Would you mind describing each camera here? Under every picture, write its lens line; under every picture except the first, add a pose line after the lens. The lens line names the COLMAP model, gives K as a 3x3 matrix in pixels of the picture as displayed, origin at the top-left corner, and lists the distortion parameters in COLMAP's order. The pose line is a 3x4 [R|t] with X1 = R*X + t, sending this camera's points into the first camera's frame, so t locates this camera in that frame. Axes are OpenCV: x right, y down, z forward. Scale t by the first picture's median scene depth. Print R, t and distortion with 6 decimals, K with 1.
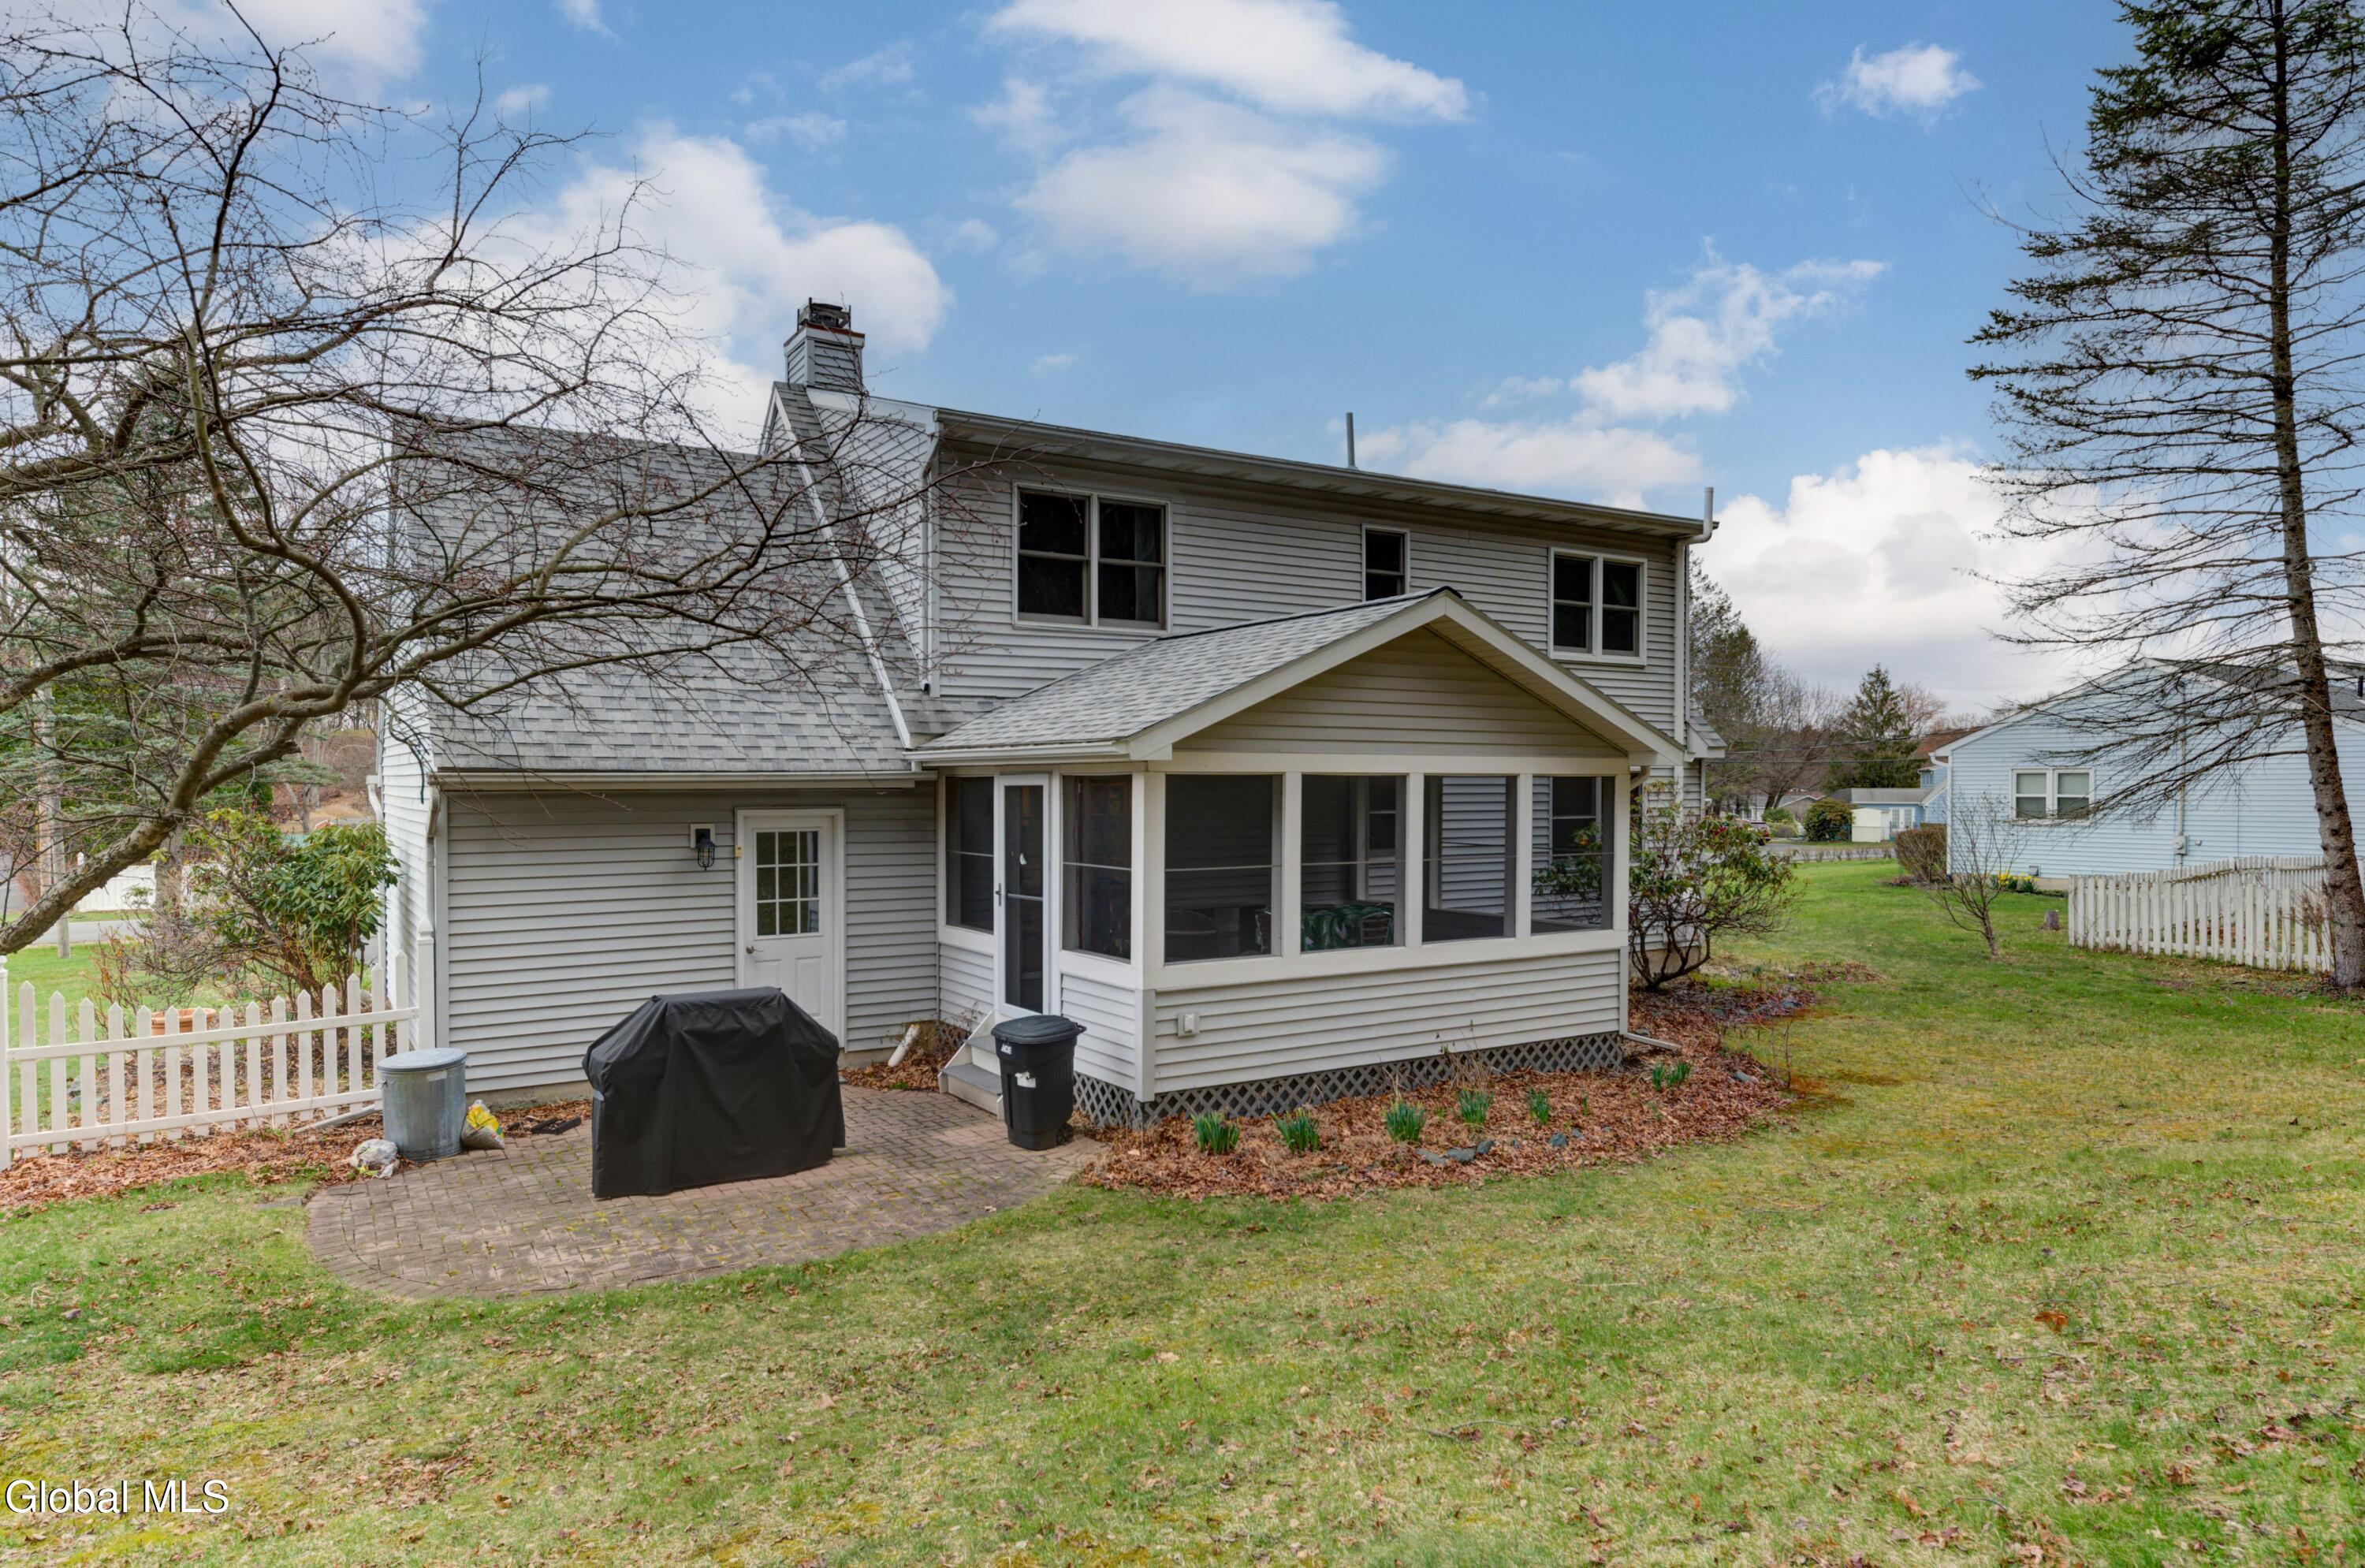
lens RADIAL K [[1471.3, 0, 1192.8], [0, 1471.3, 795.2], [0, 0, 1]] dist [0.024802, 0.001147]
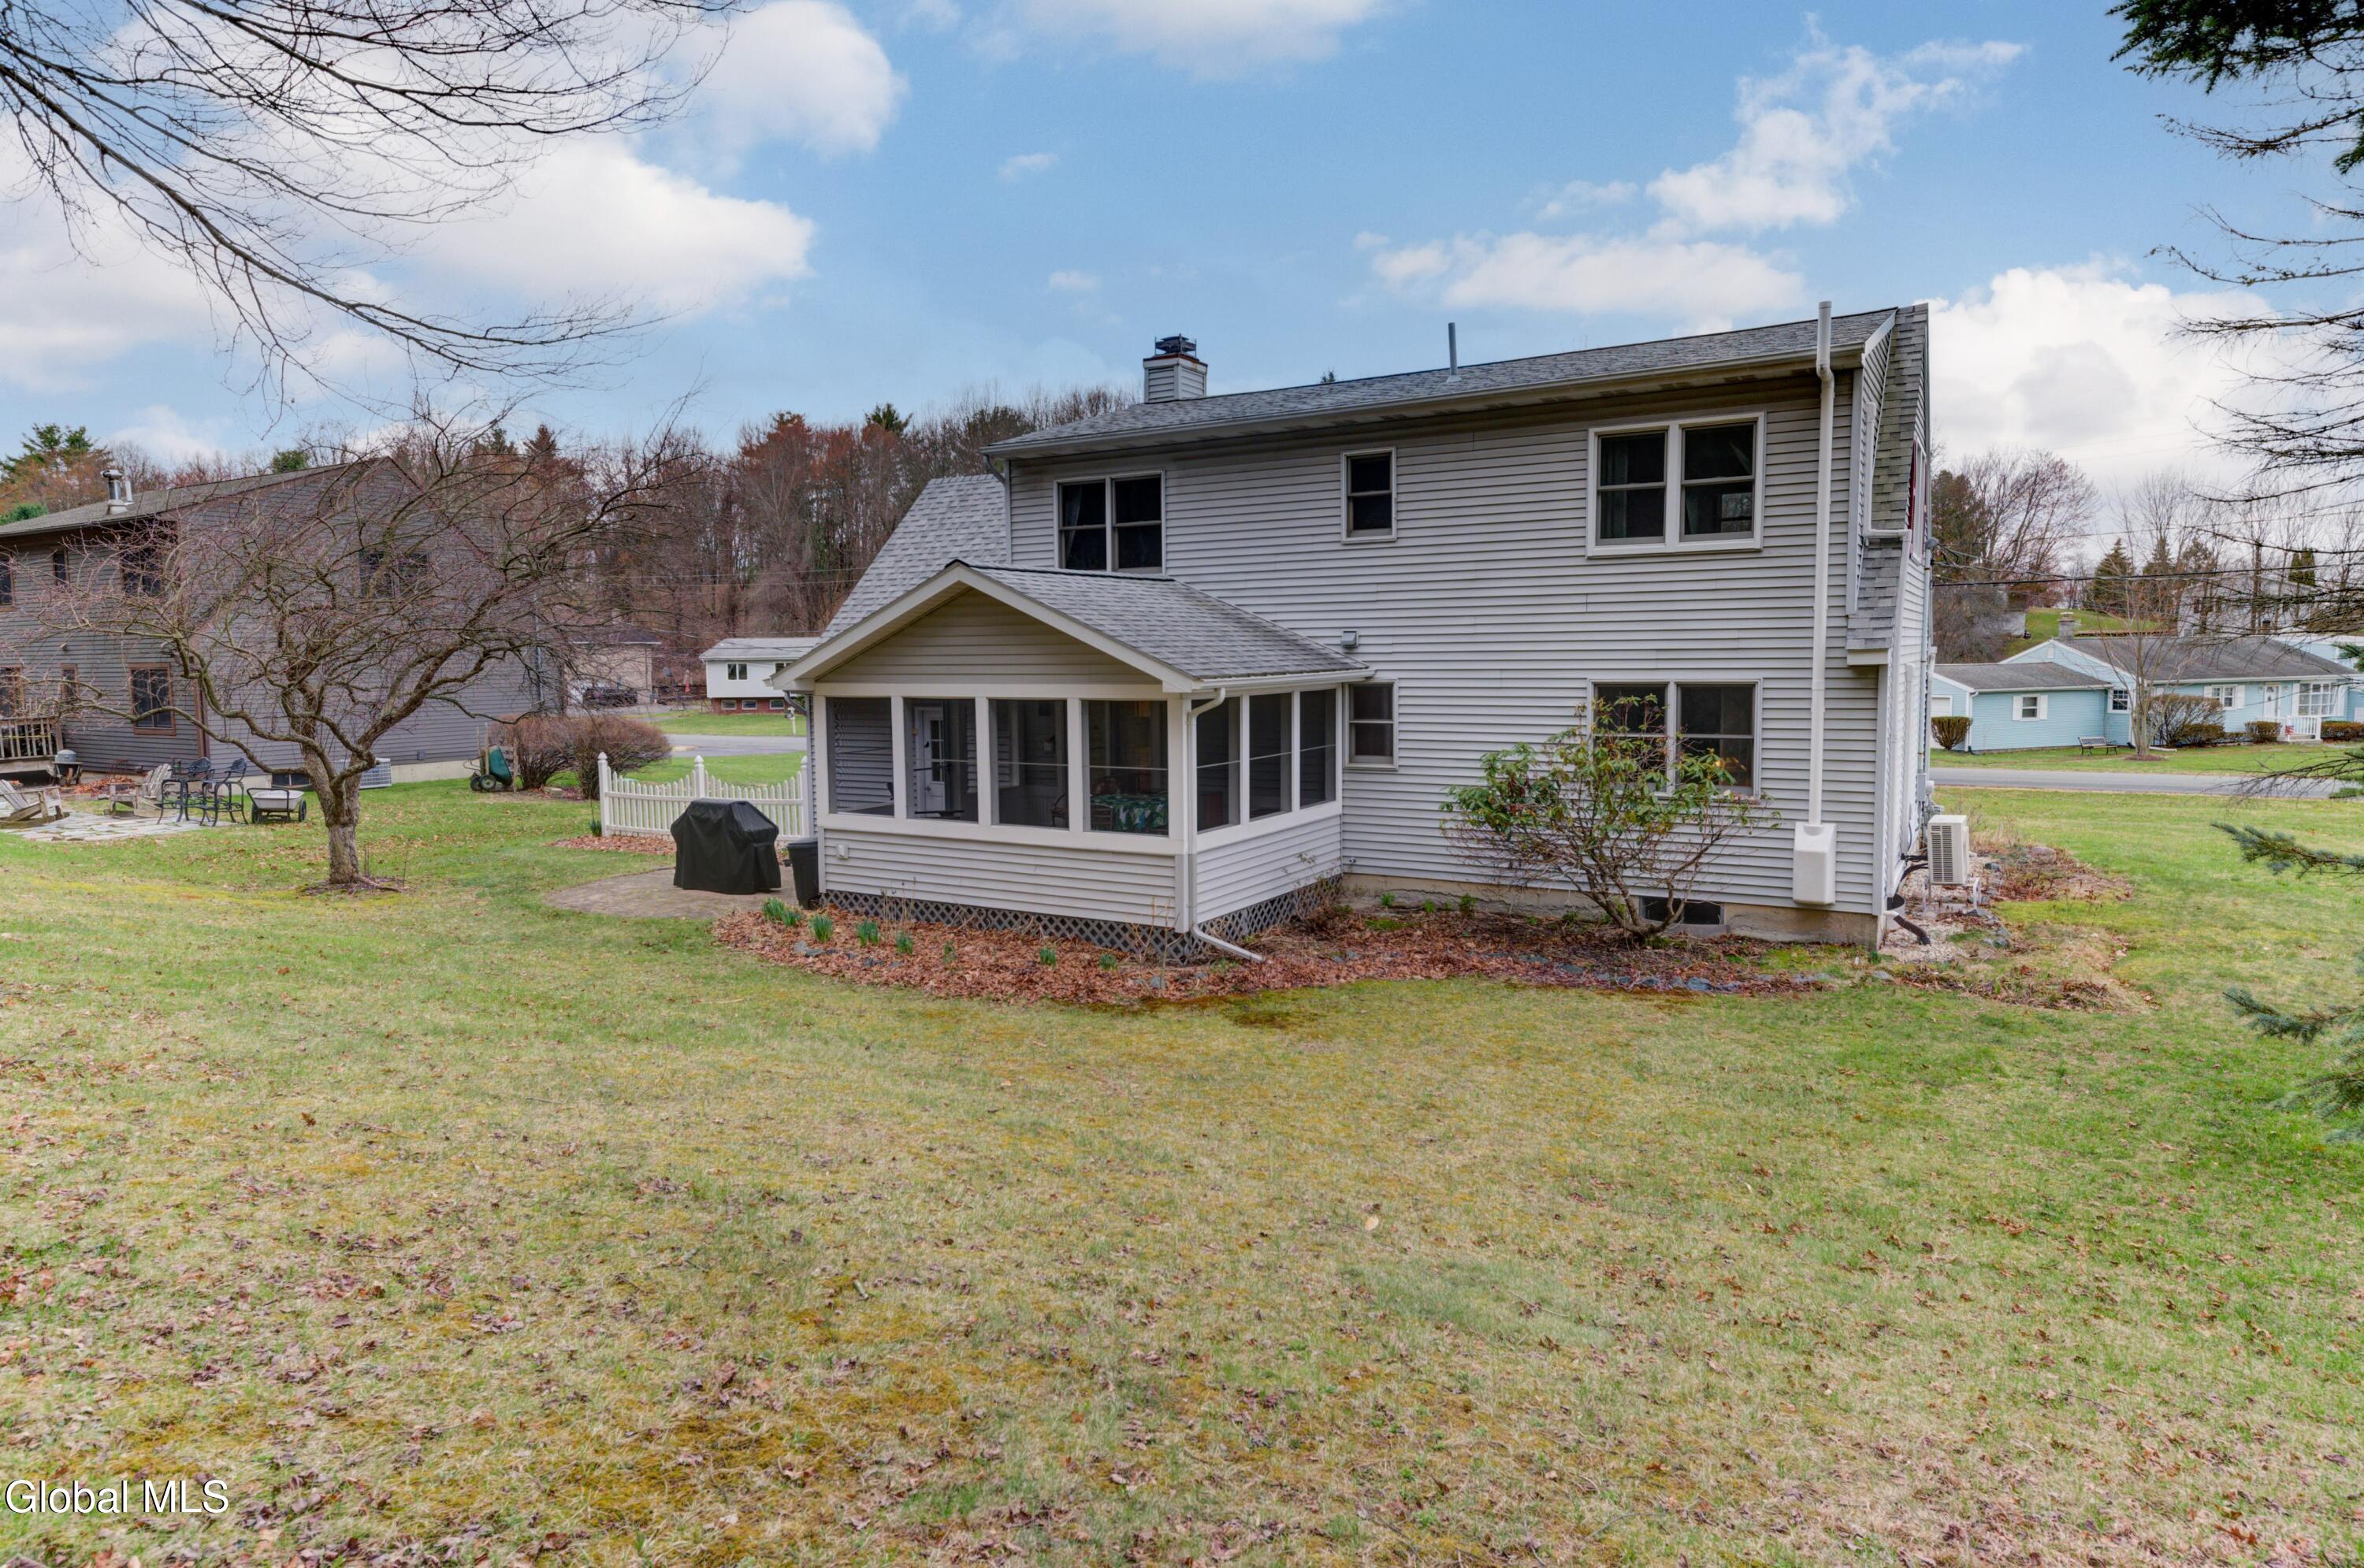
lens RADIAL K [[1377.6, 0, 1193.3], [0, 1377.6, 778.9], [0, 0, 1]] dist [0.031254, -0.000937]
pose [[0.435935, 0.078687, -0.896532, 1.252784], [0.007930, 0.995796, 0.091255, -0.049247], [0.899943, -0.046890, 0.433478, 0.570732]]
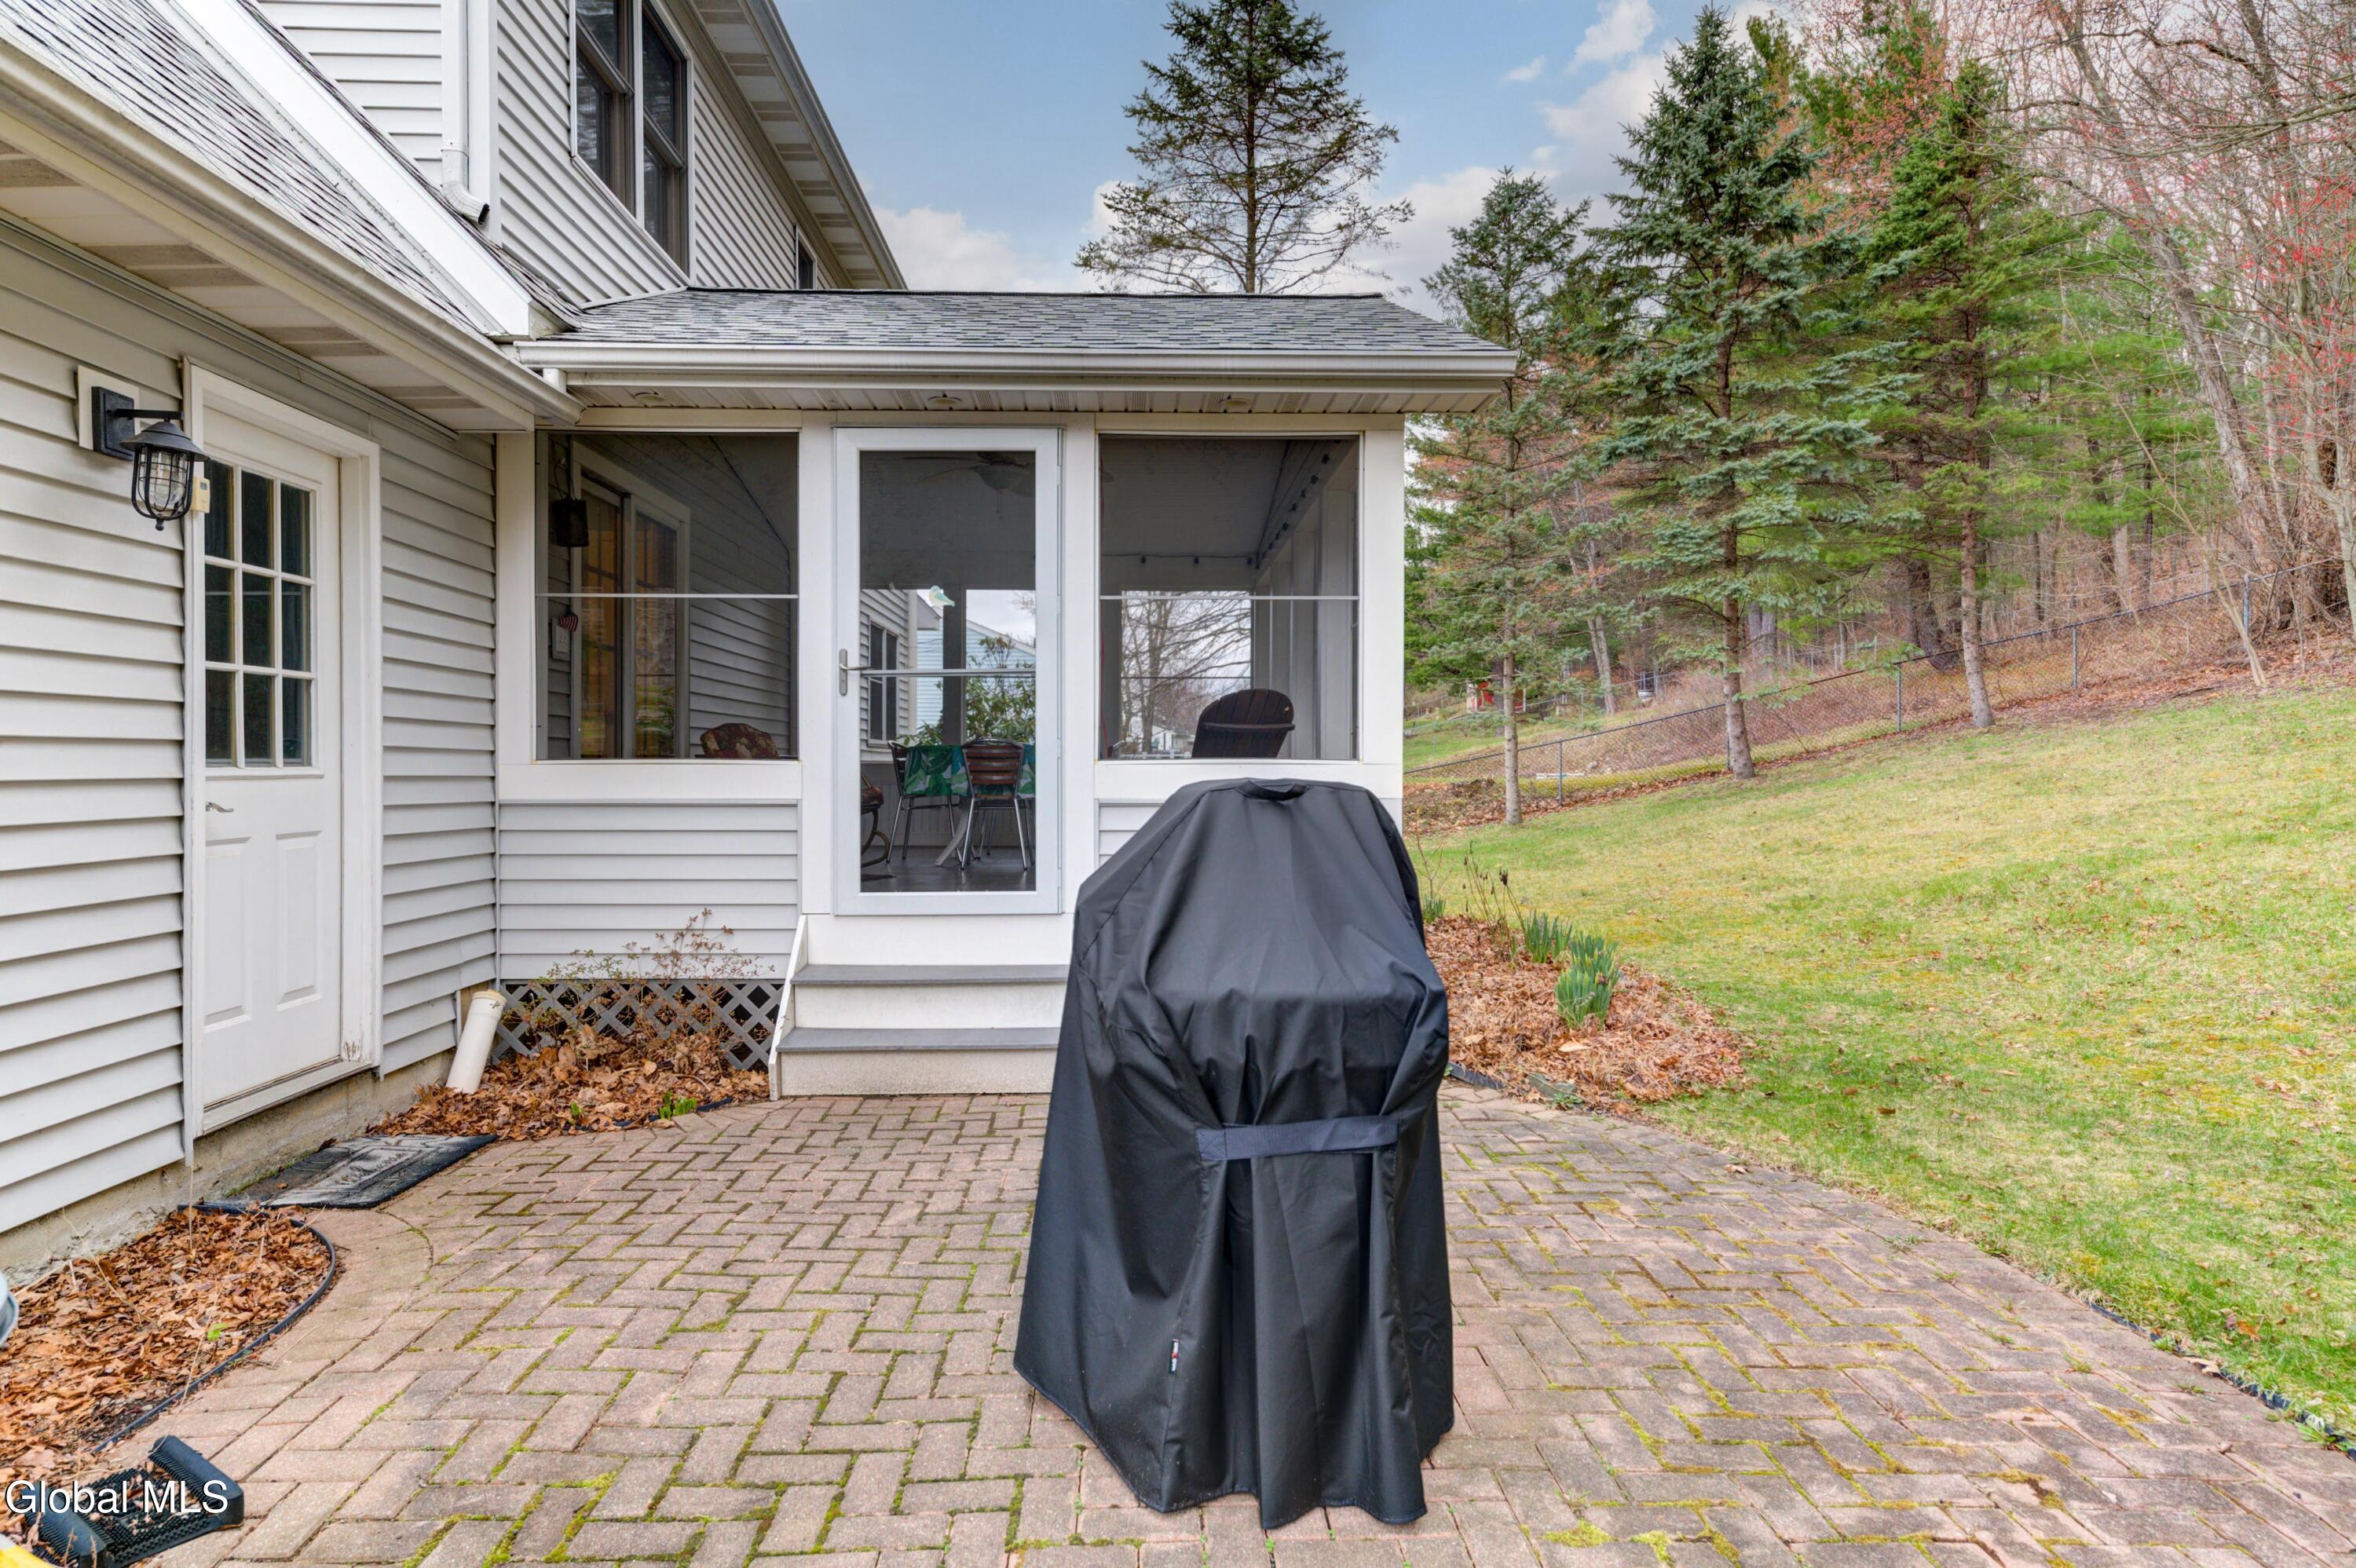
lens RADIAL K [[1372.9, 0, 1190.2], [0, 1372.9, 779.9], [0, 0, 1]] dist [0.031254, -0.000937]
pose [[0.507316, -0.008037, 0.861722, -0.446152], [0.009821, 0.999945, 0.003545, 0.098139], [-0.861704, 0.006665, 0.507368, 0.635660]]
